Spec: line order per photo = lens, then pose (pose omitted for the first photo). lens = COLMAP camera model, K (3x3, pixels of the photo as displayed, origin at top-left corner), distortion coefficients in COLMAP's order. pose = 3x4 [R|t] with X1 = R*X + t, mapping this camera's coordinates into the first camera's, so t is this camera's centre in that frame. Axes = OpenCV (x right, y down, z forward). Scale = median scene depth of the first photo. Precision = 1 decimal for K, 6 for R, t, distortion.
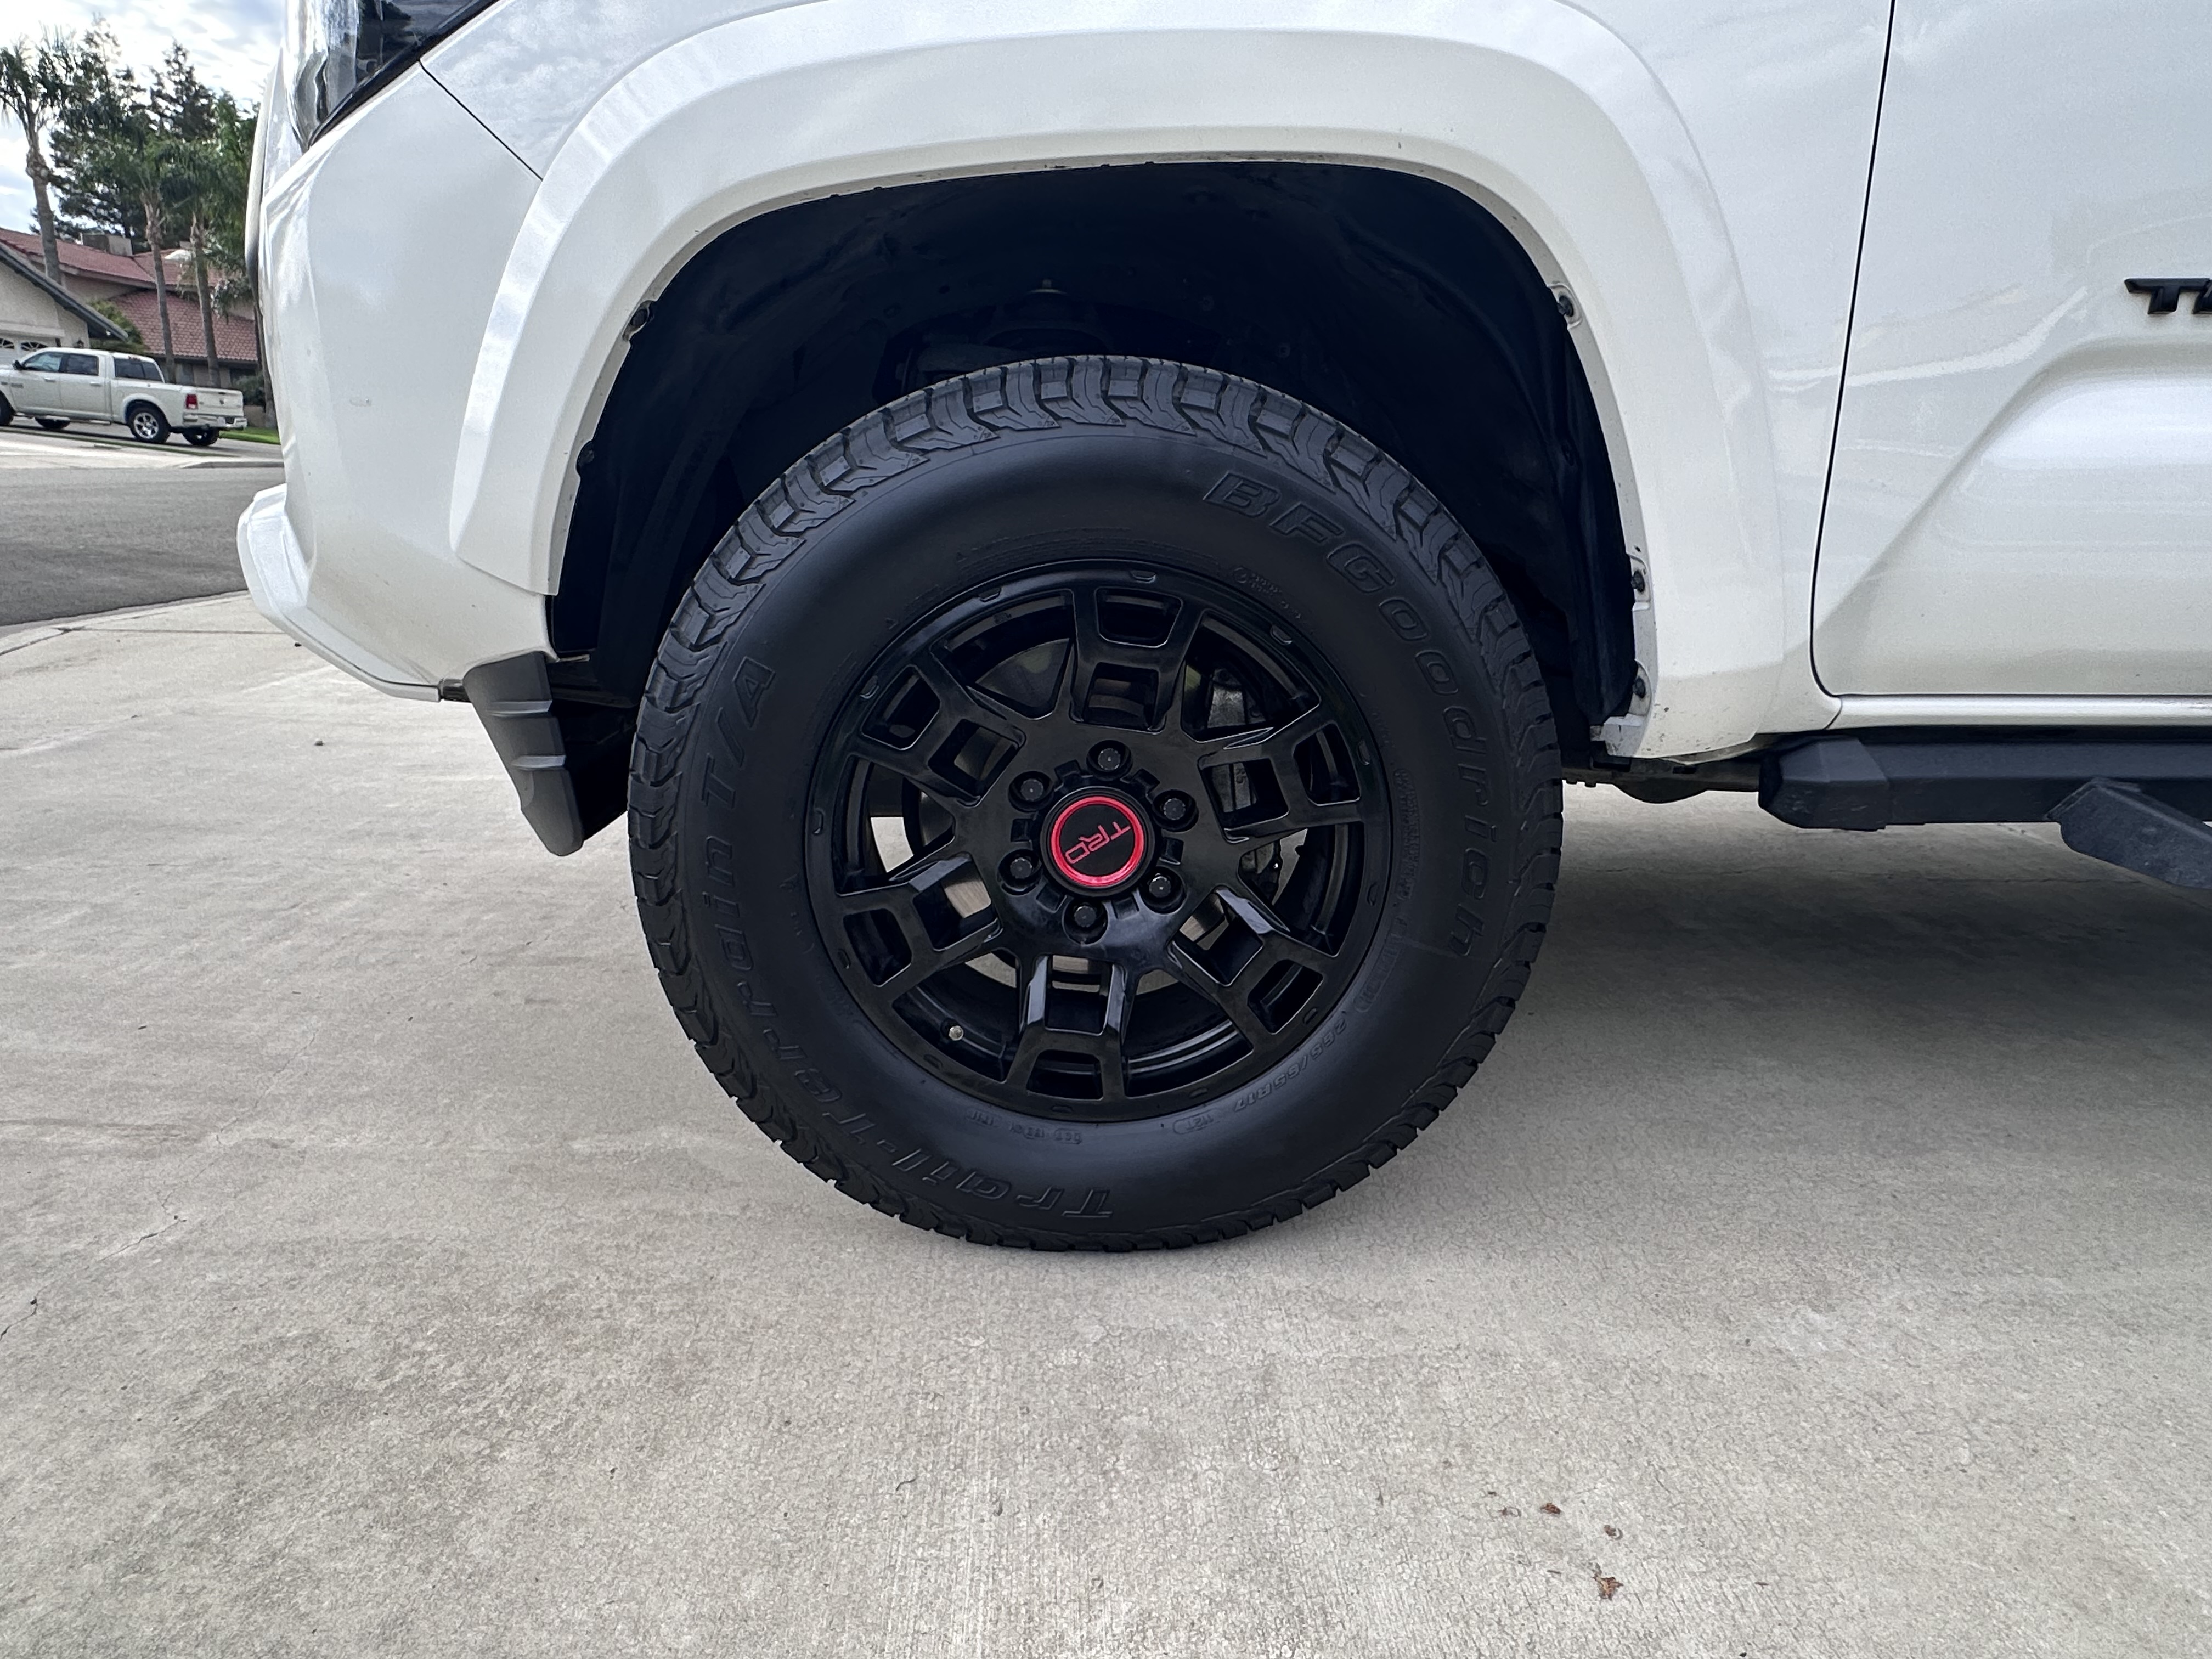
lens RADIAL K [[1307.1, 0, 1106.0], [0, 1307.1, 829.5], [0, 0, 1]] dist [0.000496, 0.002229]
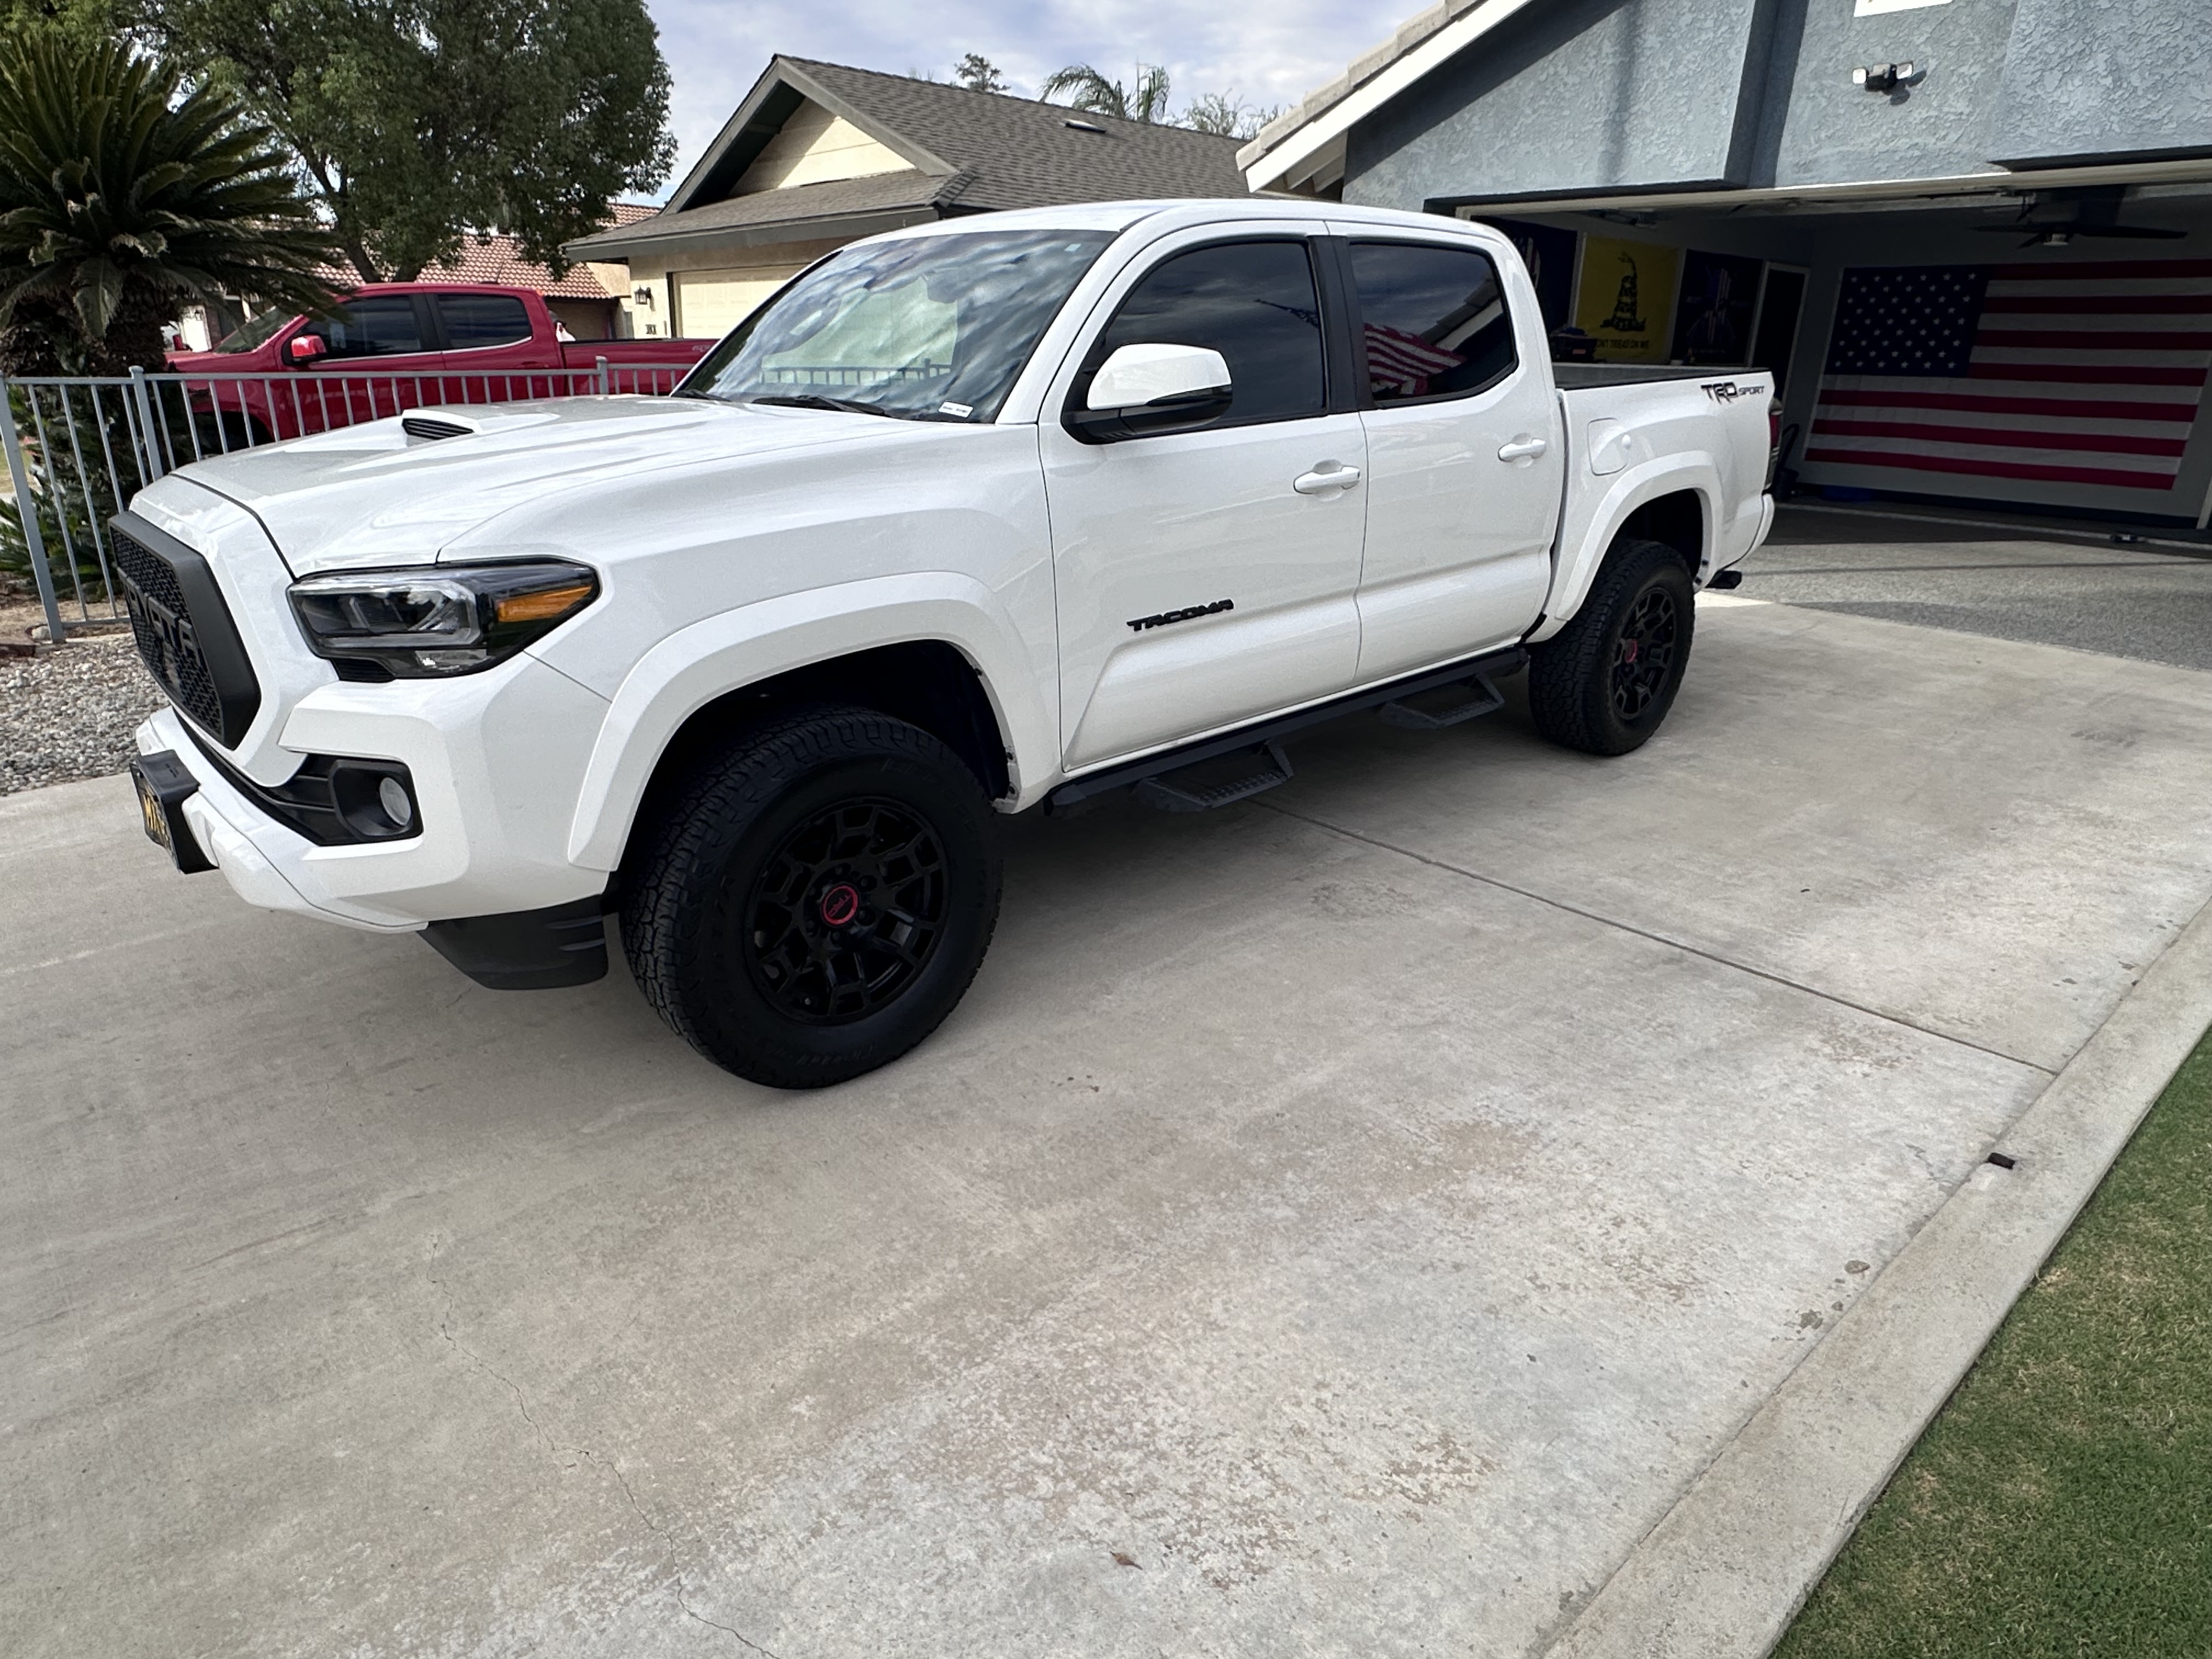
lens RADIAL K [[1332.8, 0, 1106.0], [0, 1332.8, 829.5], [0, 0, 1]] dist [-0.002703, 0.000815]
pose [[0.748483, -0.247167, 0.615371, -1.096038], [0.185916, 0.968943, 0.163049, -0.426587], [-0.636559, -0.007632, 0.771190, -1.155168]]
